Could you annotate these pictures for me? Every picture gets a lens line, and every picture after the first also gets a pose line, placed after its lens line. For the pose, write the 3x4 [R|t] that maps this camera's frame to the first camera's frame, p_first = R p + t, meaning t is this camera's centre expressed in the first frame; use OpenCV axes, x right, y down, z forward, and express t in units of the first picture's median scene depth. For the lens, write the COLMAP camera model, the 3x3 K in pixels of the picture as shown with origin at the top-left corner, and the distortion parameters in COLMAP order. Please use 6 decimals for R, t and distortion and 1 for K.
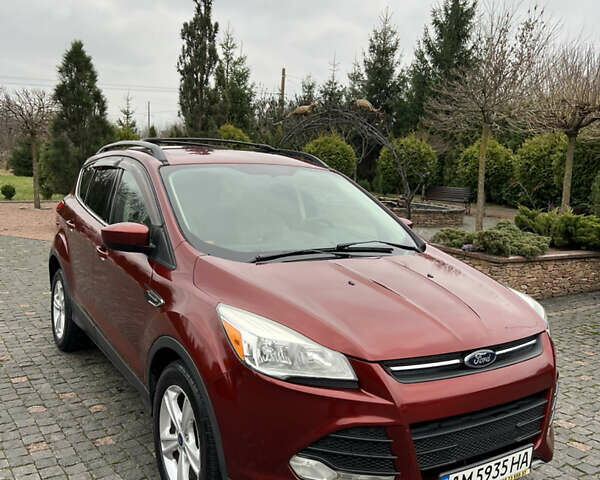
lens RADIAL K [[598.2, 0, 294.0], [0, 598.2, 245.6], [0, 0, 1]] dist [0.021891, 0.000000]
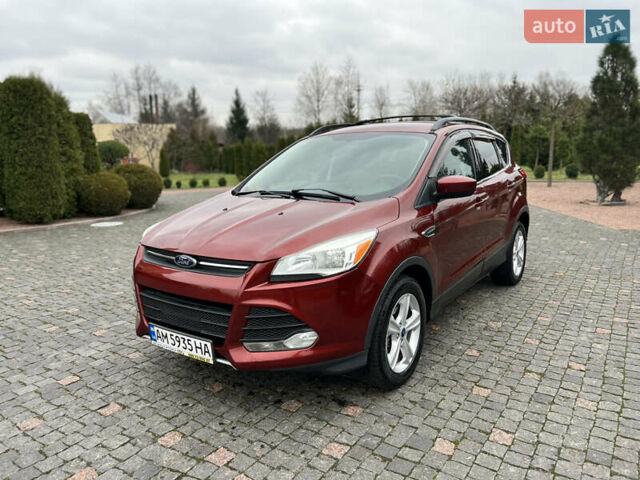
lens RADIAL K [[477.0, 0, 321.9], [0, 477.0, 244.0], [0, 0, 1]] dist [0.048929, -0.056214]
pose [[0.393874, 0.131811, -0.909664, 1.197169], [-0.090559, 0.990414, 0.104301, 0.001674], [0.914692, 0.041296, 0.402036, 0.695279]]
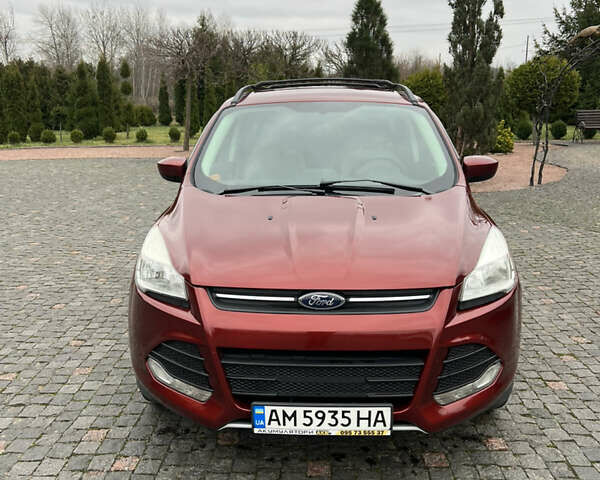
lens RADIAL K [[598.2, 0, 296.5], [0, 598.2, 241.2], [0, 0, 1]] dist [0.021891, 0.000000]
pose [[0.827636, 0.088954, -0.554171, 0.660441], [-0.039992, 0.994198, 0.099859, -0.001307], [0.559839, -0.060485, 0.826391, 0.158813]]
